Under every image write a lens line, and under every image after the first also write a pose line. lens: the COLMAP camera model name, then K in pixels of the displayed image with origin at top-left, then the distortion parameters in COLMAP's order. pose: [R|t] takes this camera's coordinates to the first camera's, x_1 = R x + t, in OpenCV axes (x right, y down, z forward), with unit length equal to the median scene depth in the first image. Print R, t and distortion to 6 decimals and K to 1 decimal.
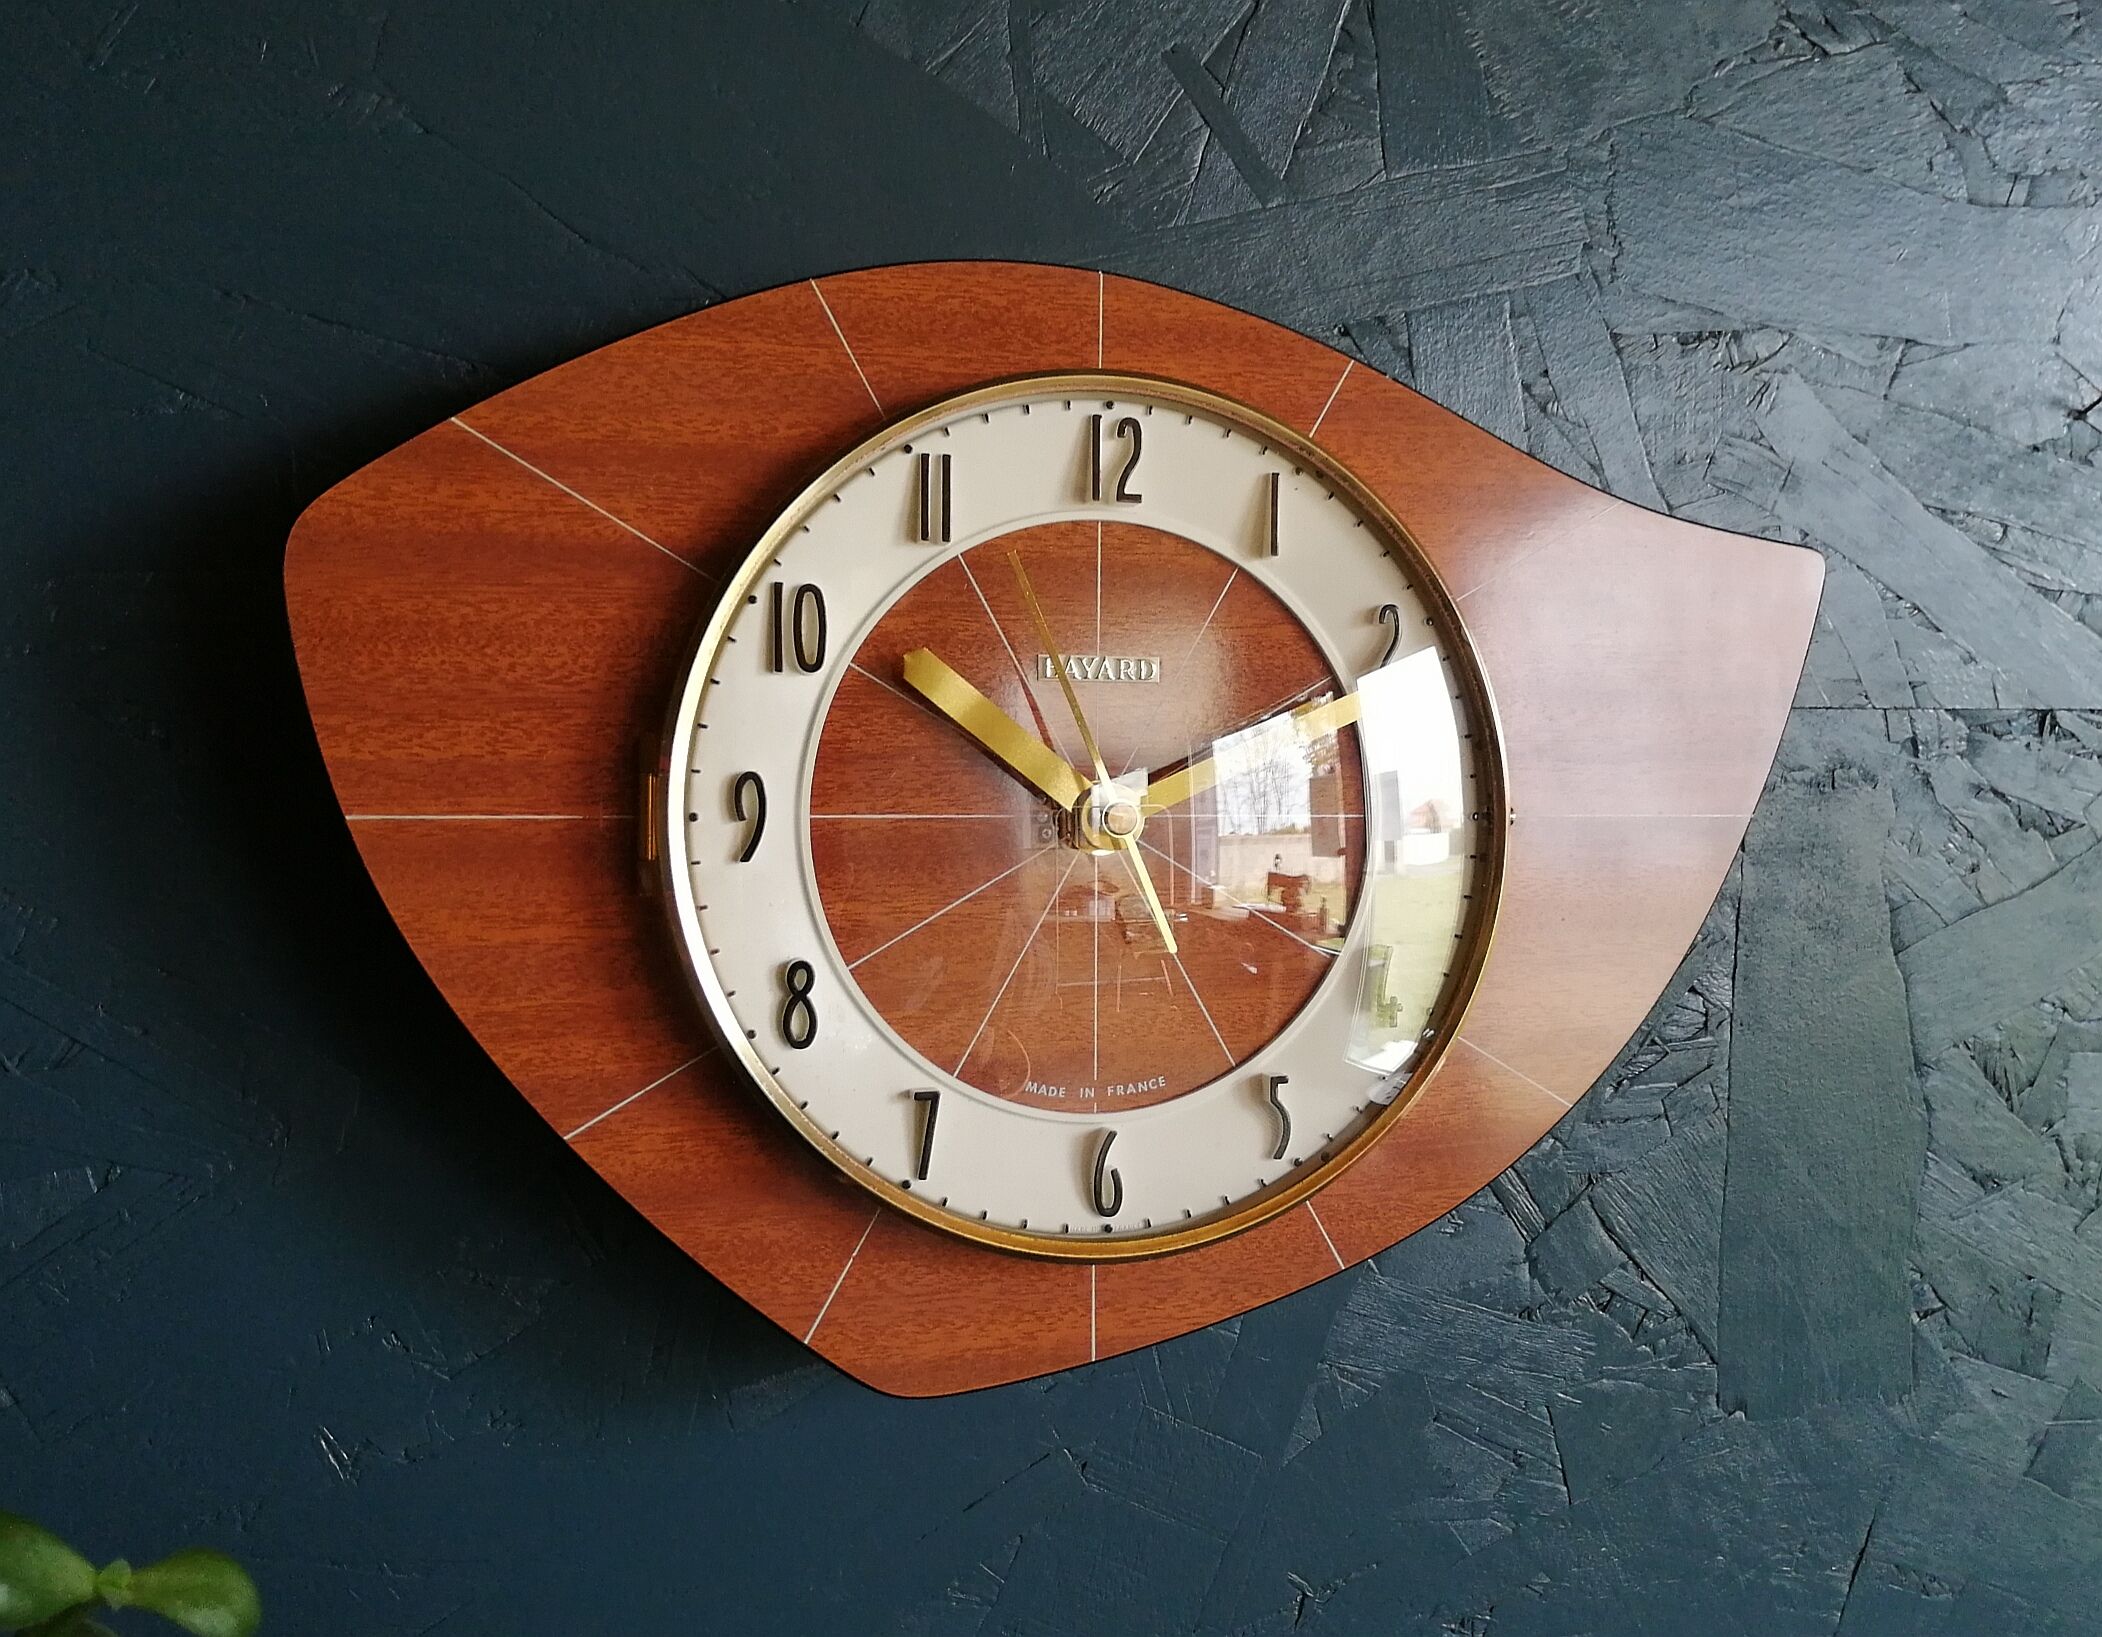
lens RADIAL K [[1977.6, 0, 1070.7], [0, 1977.6, 798.9], [0, 0, 1]] dist [0.003969, -0.019858]
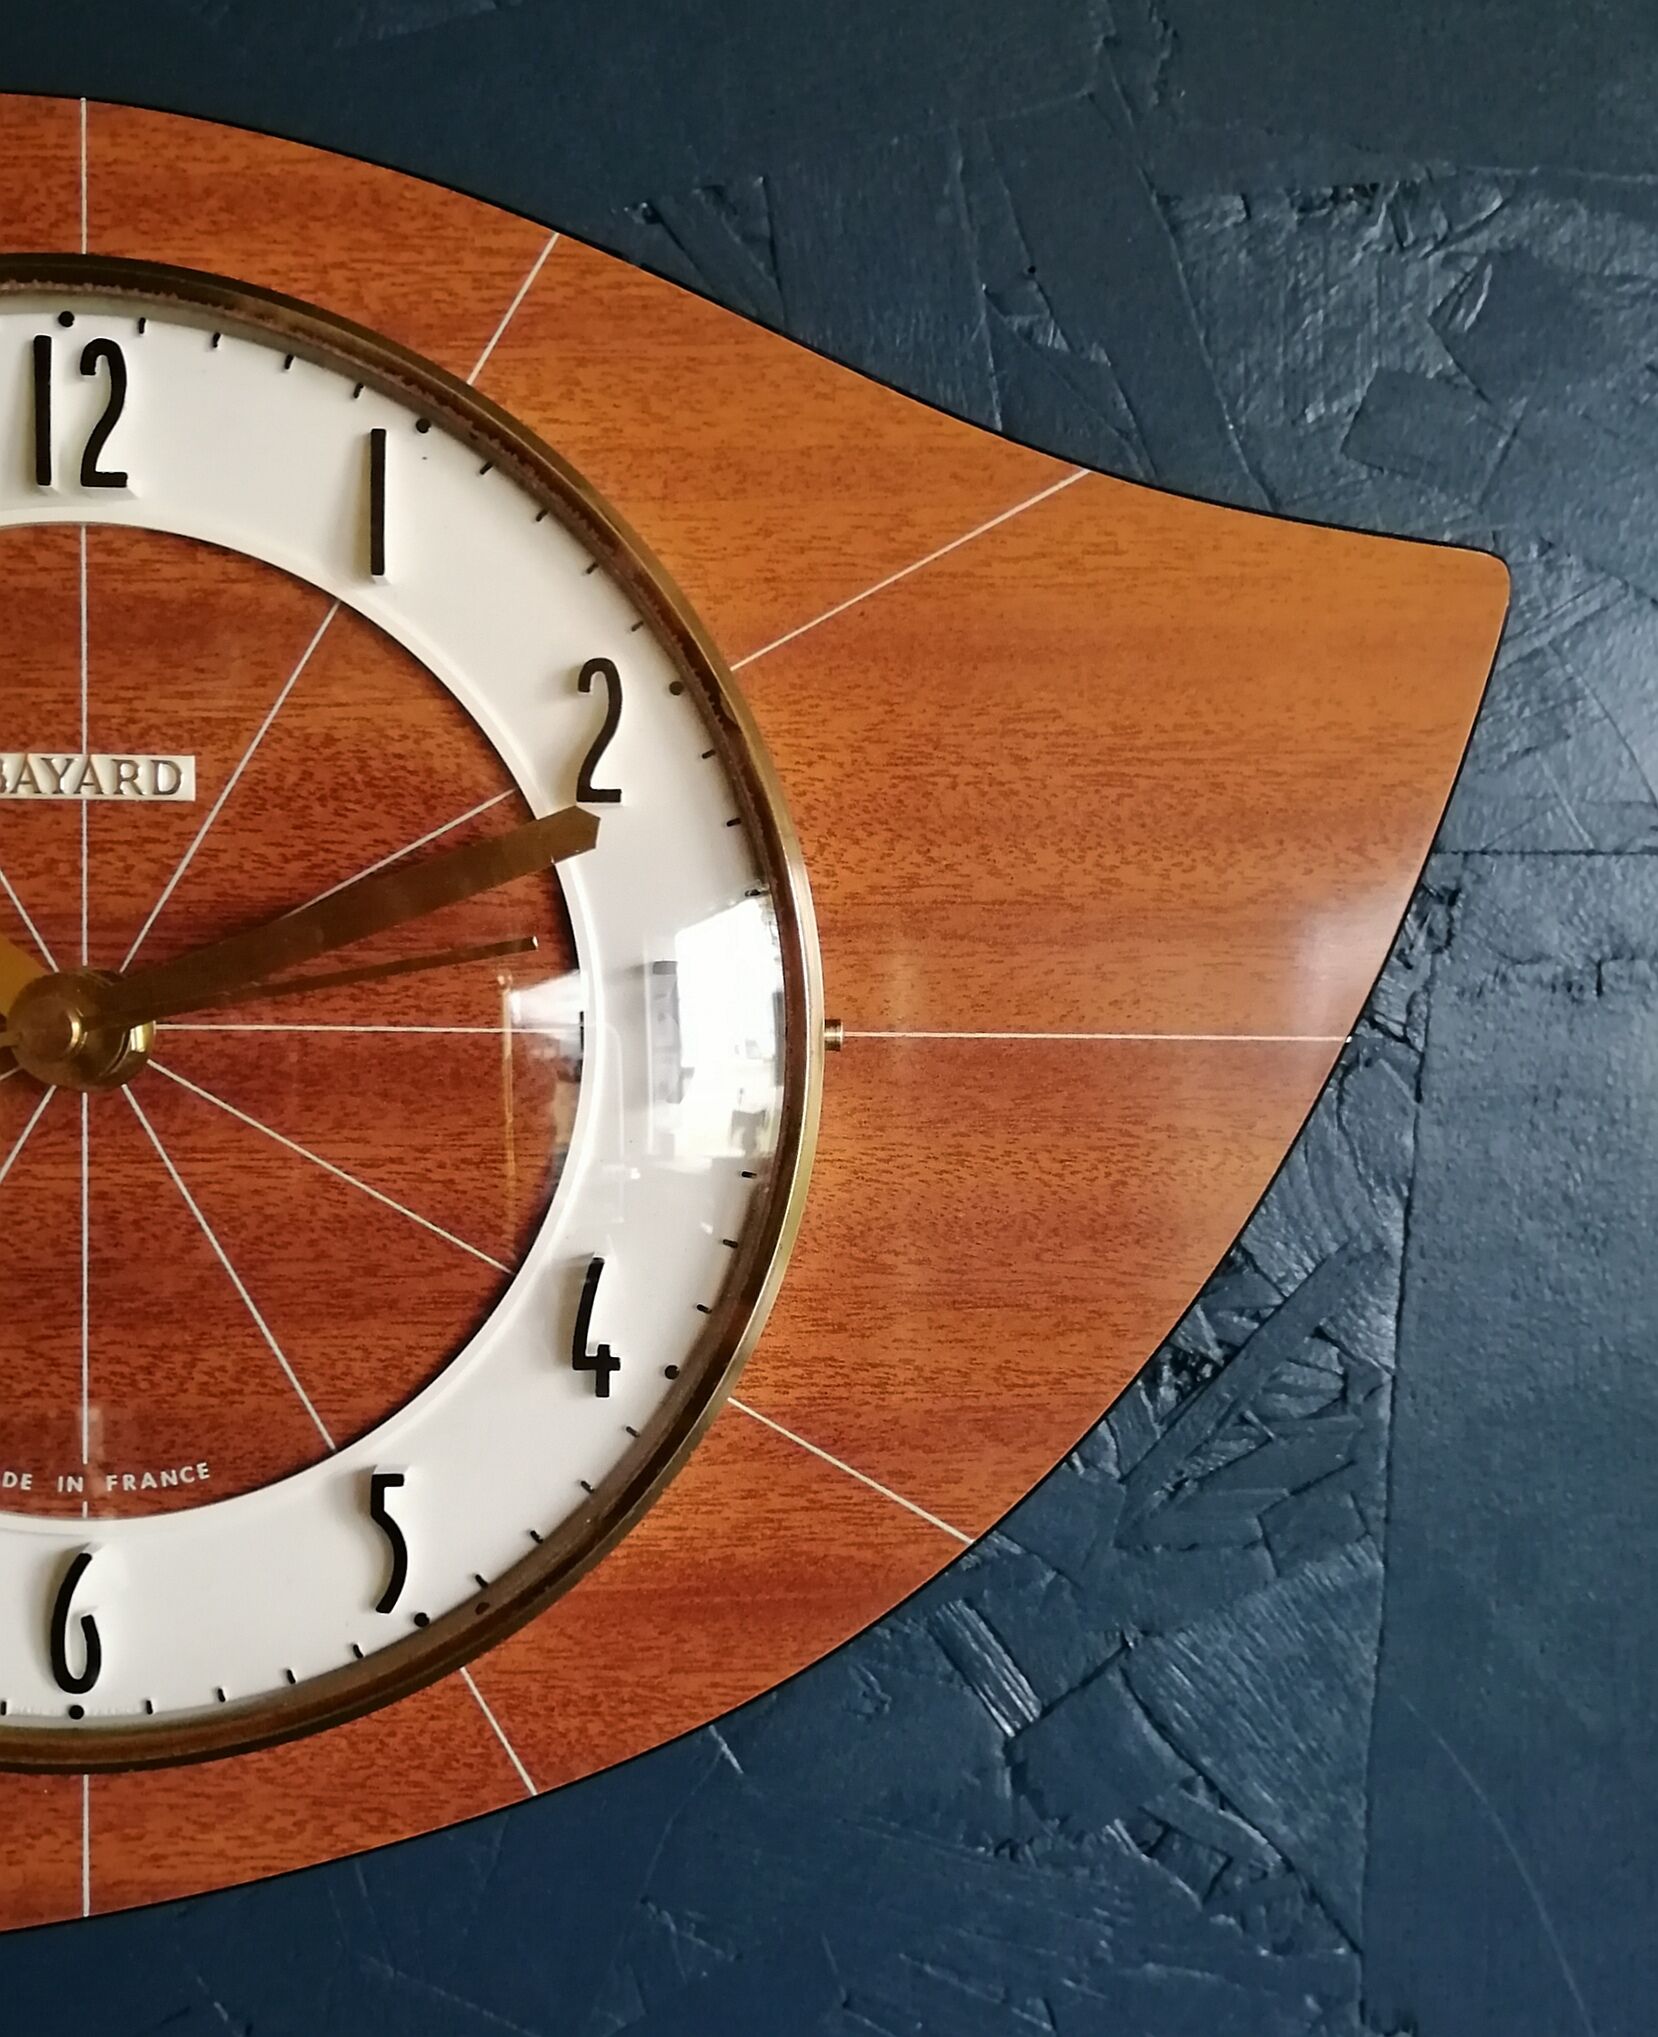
lens RADIAL K [[2020.4, 0, 818.9], [0, 2020.4, 1124.9], [0, 0, 1]] dist [-0.012921, 0.000000]
pose [[0.970379, 0.020206, -0.240740, 0.384432], [-0.008289, 0.998694, 0.050409, 0.005988], [0.241444, -0.046920, 0.969280, 0.470606]]
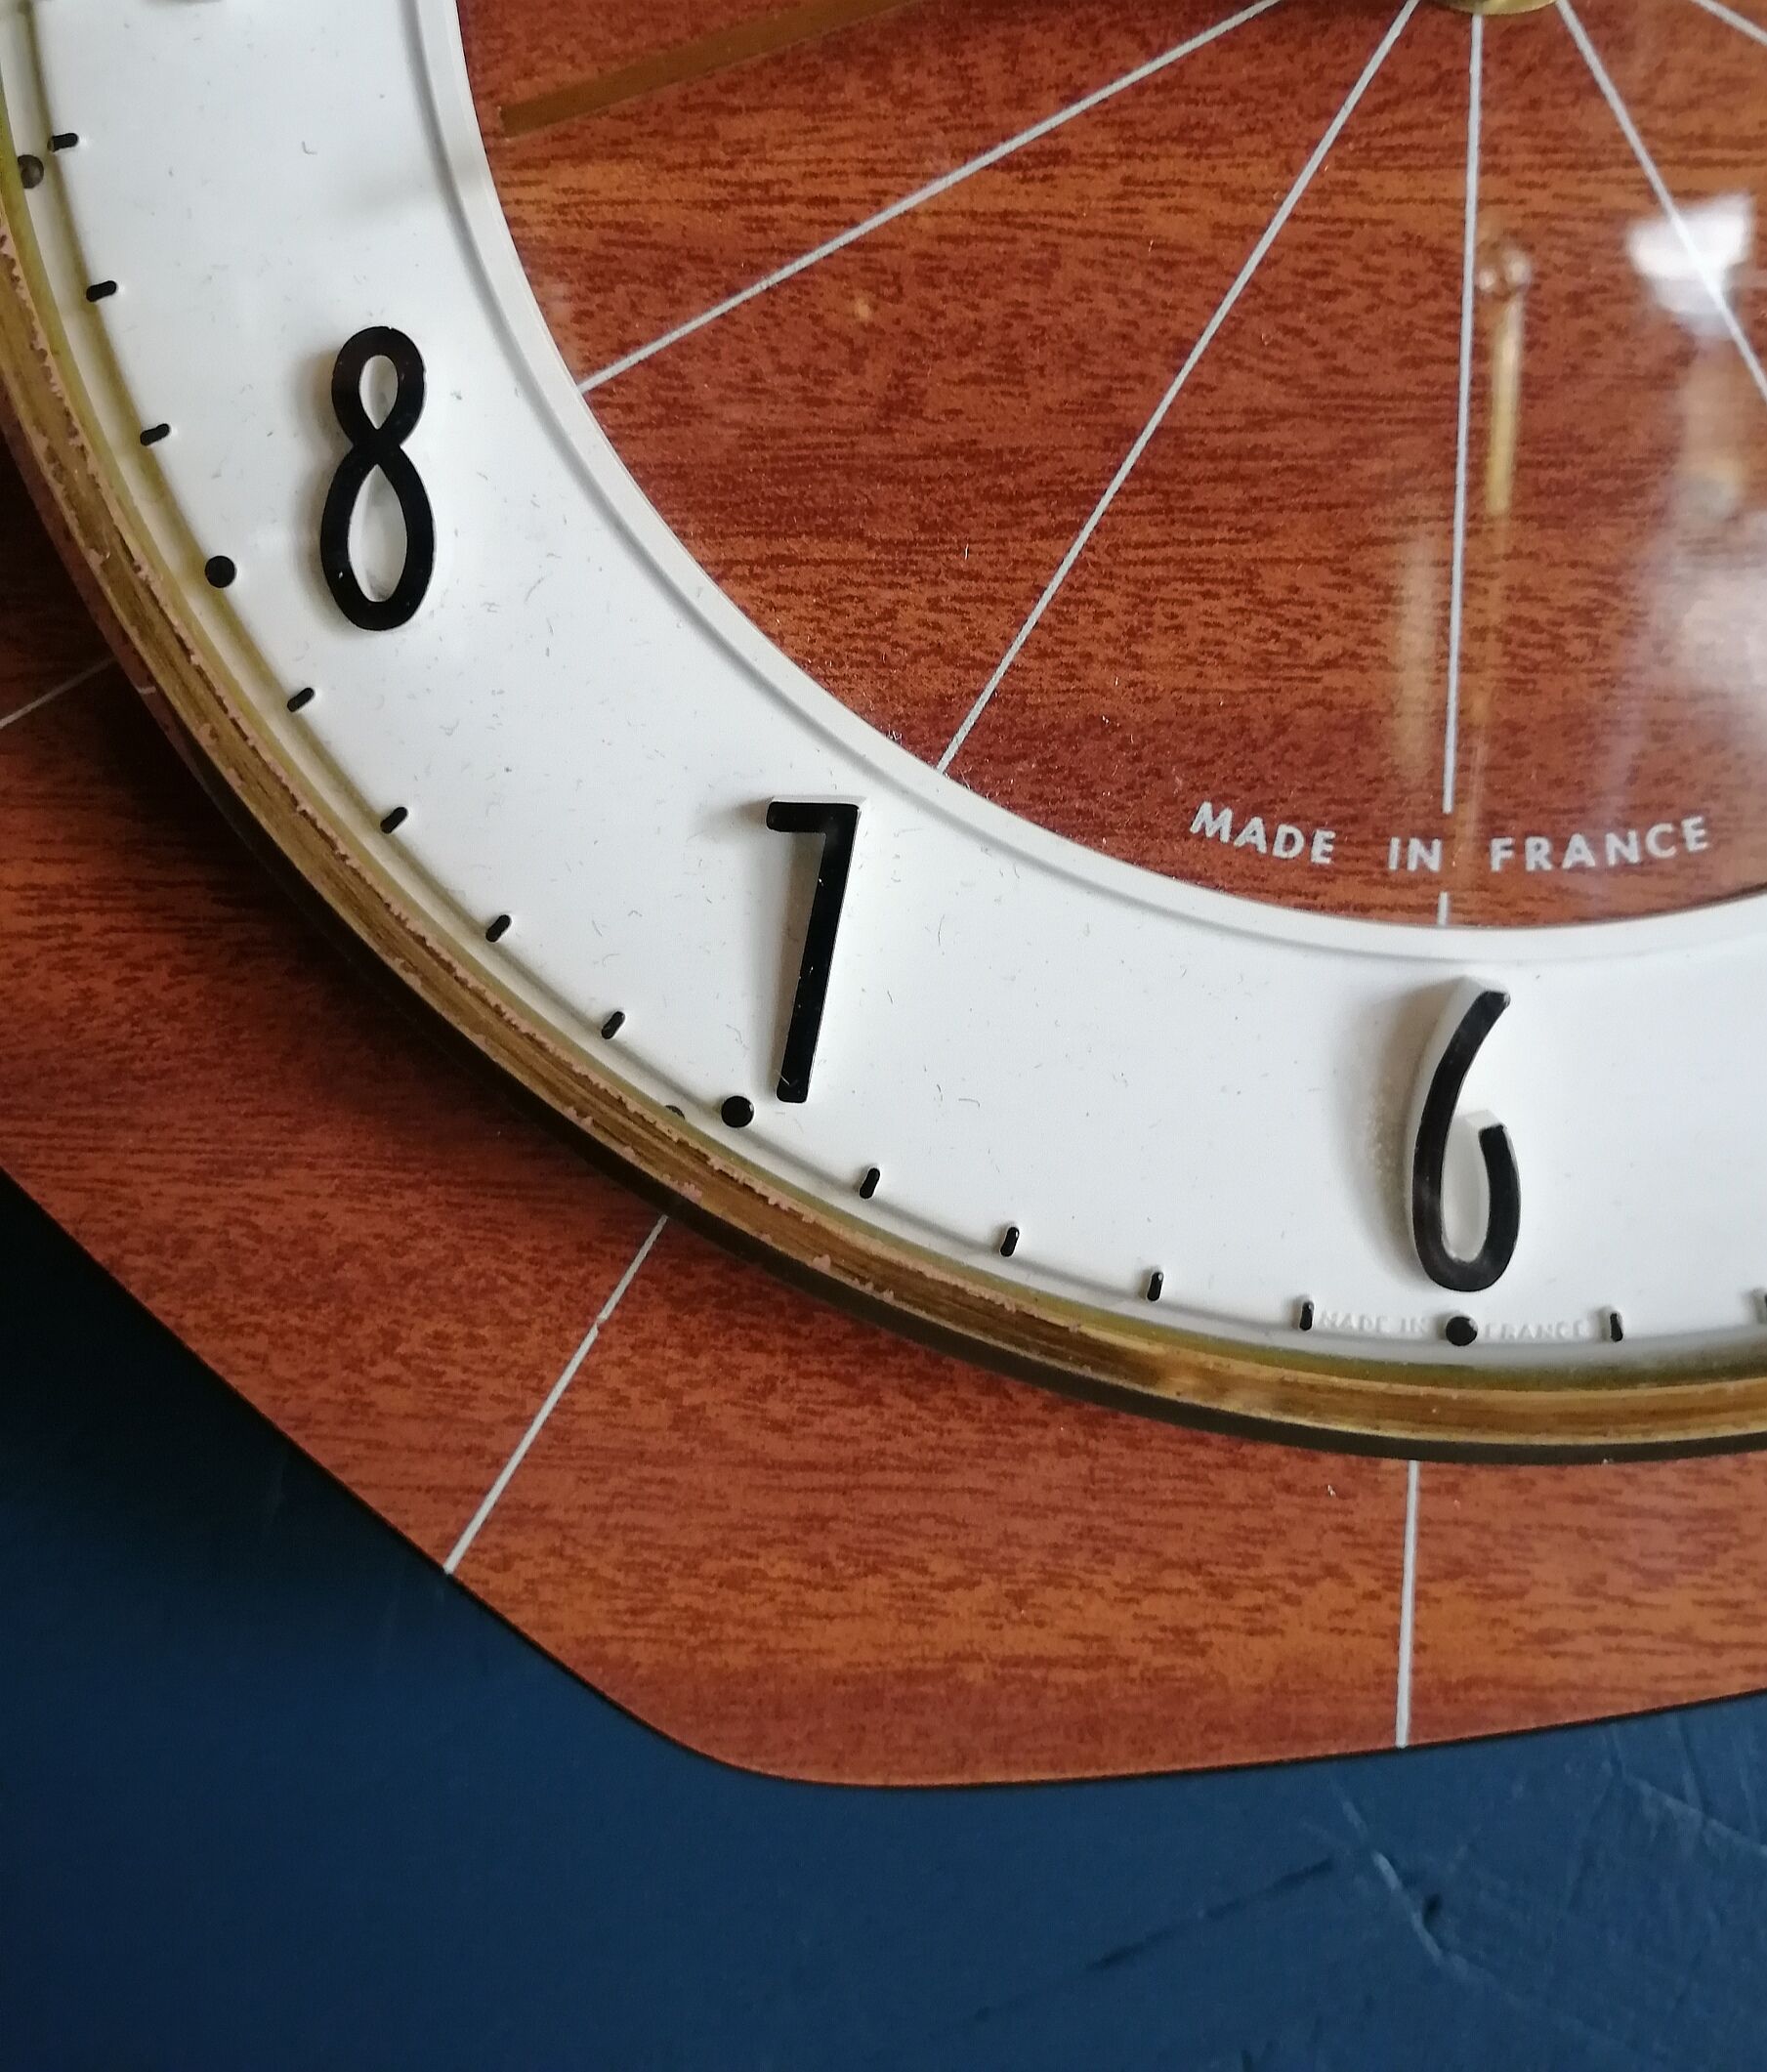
lens RADIAL K [[2019.9, 0, 931.5], [0, 2019.9, 817.1], [0, 0, 1]] dist [-0.029511, 0.000000]
pose [[0.934846, 0.044099, -0.352305, 0.046526], [-0.018603, 0.996977, 0.075431, 0.124938], [0.354566, -0.063962, 0.932841, 0.714789]]
